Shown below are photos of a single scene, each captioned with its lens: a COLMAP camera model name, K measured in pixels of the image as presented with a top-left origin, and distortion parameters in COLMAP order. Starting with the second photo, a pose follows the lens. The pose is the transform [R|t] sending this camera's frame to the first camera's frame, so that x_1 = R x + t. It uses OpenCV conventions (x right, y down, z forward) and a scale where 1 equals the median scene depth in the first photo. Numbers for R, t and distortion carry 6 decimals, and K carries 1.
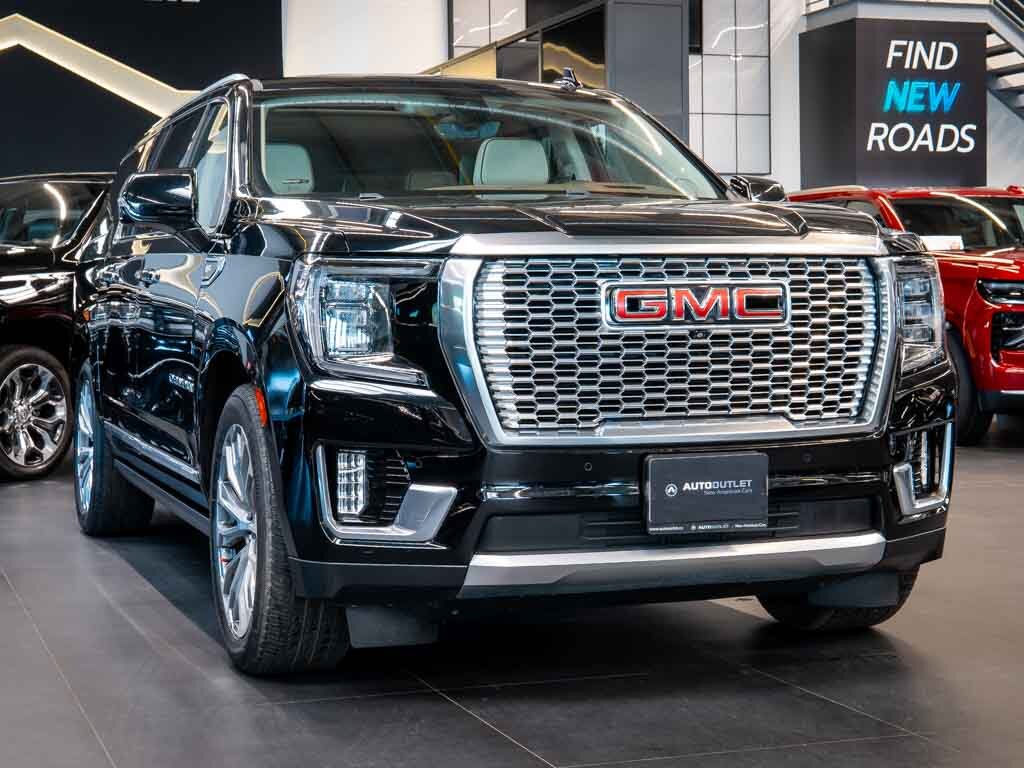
lens RADIAL K [[1963.6, 0, 512.0], [0, 1963.6, 384.0], [0, 0, 1]] dist [-0.025189, -0.133162]
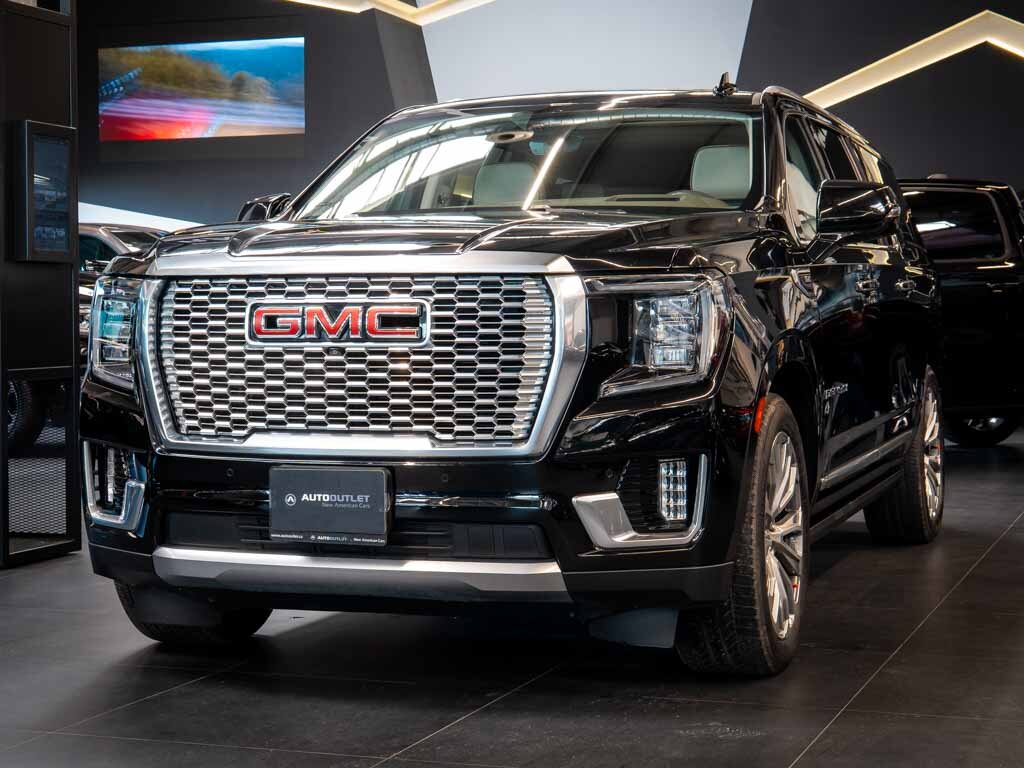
lens RADIAL K [[1963.6, 0, 512.0], [0, 1963.6, 384.0], [0, 0, 1]] dist [-0.025189, -0.133162]
pose [[0.777095, 0.031527, -0.628593, 0.815715], [-0.031699, 0.999438, 0.010938, -0.022377], [0.628585, 0.011426, 0.777657, 0.255002]]
